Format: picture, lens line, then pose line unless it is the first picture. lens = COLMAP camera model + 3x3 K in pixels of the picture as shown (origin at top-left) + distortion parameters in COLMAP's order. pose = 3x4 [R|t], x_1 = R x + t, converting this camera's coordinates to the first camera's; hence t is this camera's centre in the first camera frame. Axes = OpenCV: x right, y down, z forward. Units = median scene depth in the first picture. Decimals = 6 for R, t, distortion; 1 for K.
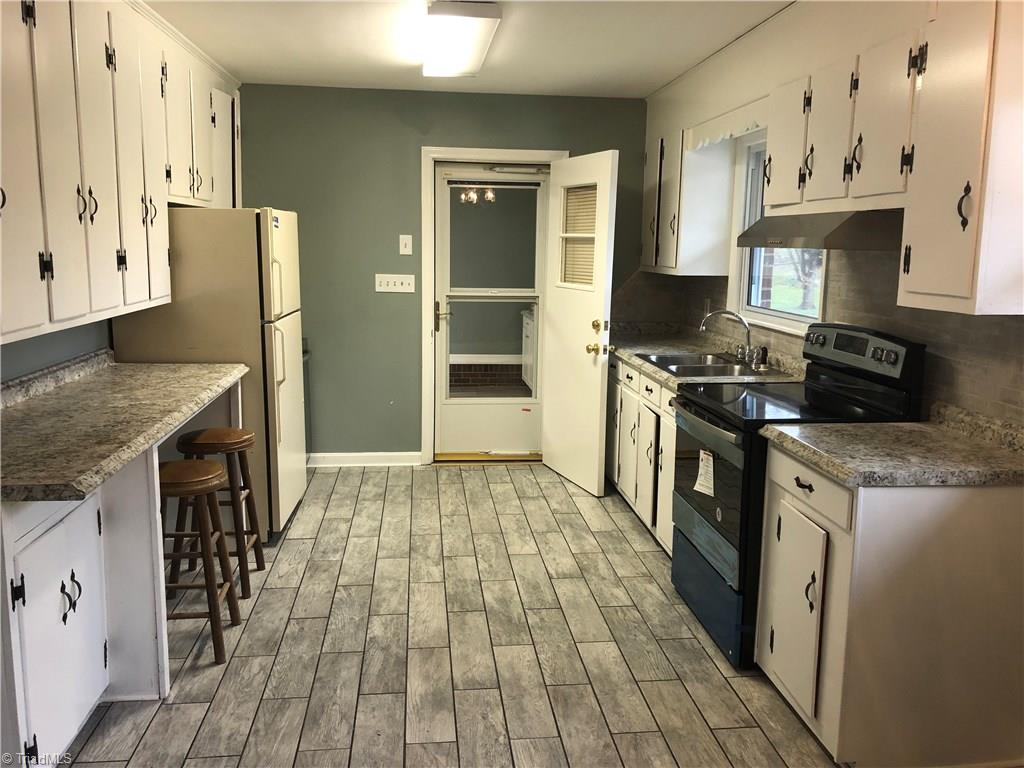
lens RADIAL K [[836.5, 0, 511.6], [0, 836.5, 381.5], [0, 0, 1]] dist [0.028369, -0.040360]
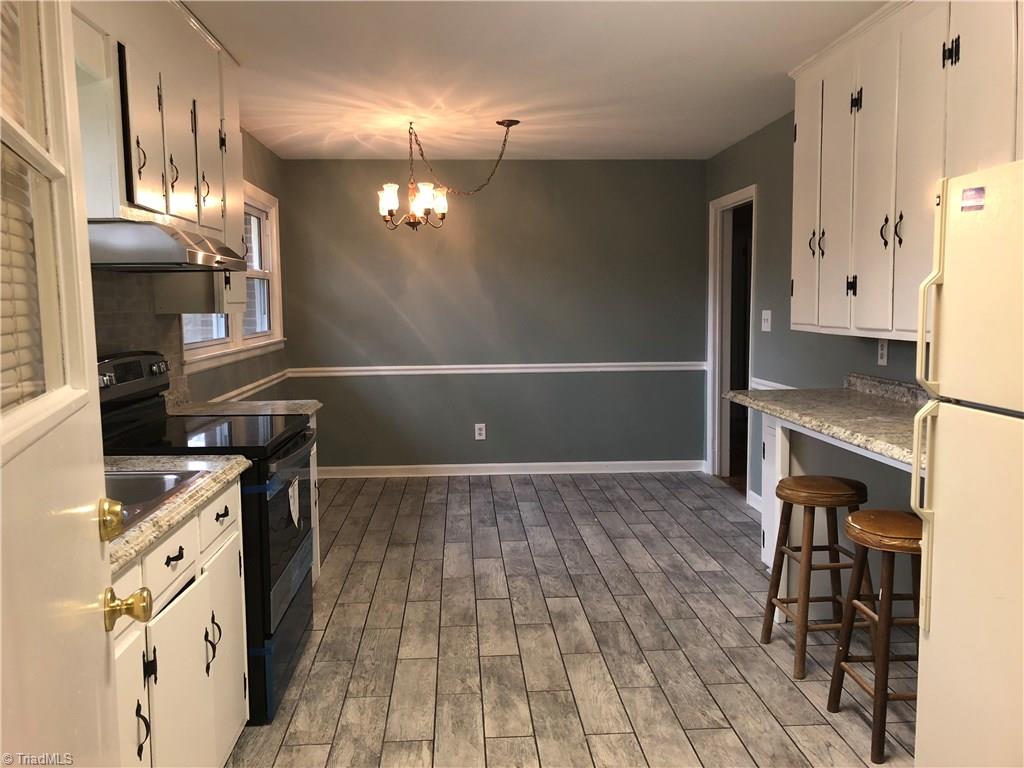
lens RADIAL K [[836.5, 0, 509.5], [0, 836.5, 382.8], [0, 0, 1]] dist [0.028369, -0.040360]
pose [[-0.998938, -0.005041, 0.045787, -0.054548], [0.007074, 0.965419, 0.260608, -0.267411], [-0.045518, 0.260655, -0.964358, 1.856581]]
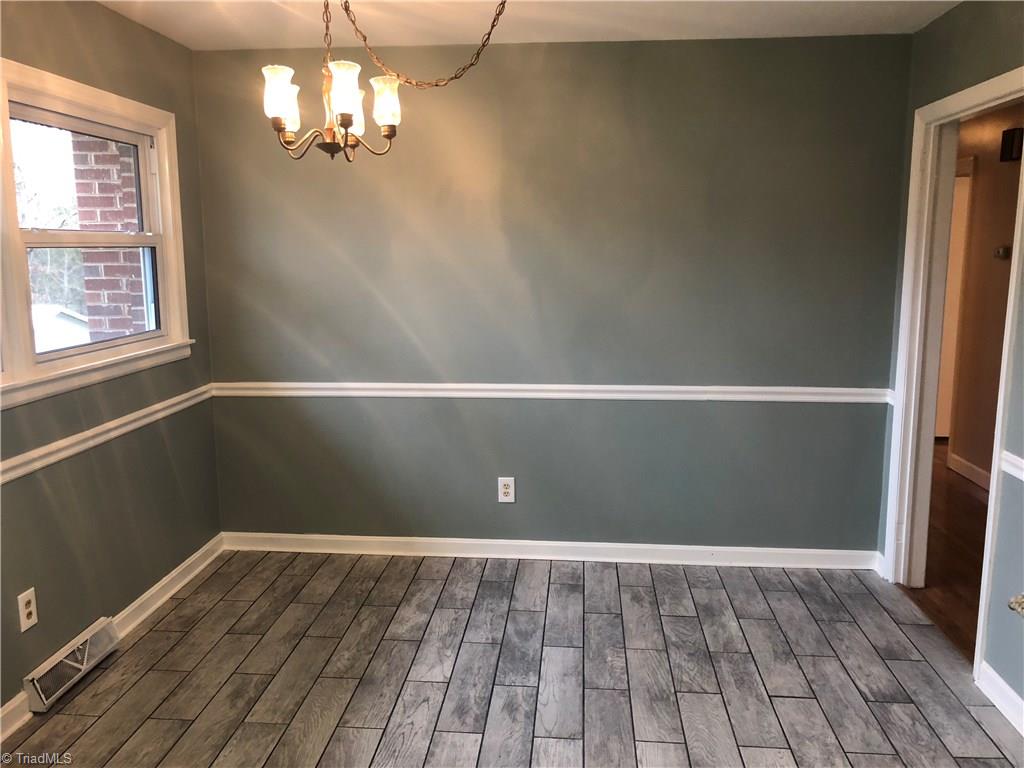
lens RADIAL K [[836.5, 0, 514.8], [0, 836.5, 381.7], [0, 0, 1]] dist [0.028369, -0.040360]
pose [[-0.982768, -0.036897, 0.181124, -0.125545], [0.023029, 0.947801, 0.318031, -0.188733], [-0.183403, 0.316722, -0.930618, 1.091079]]
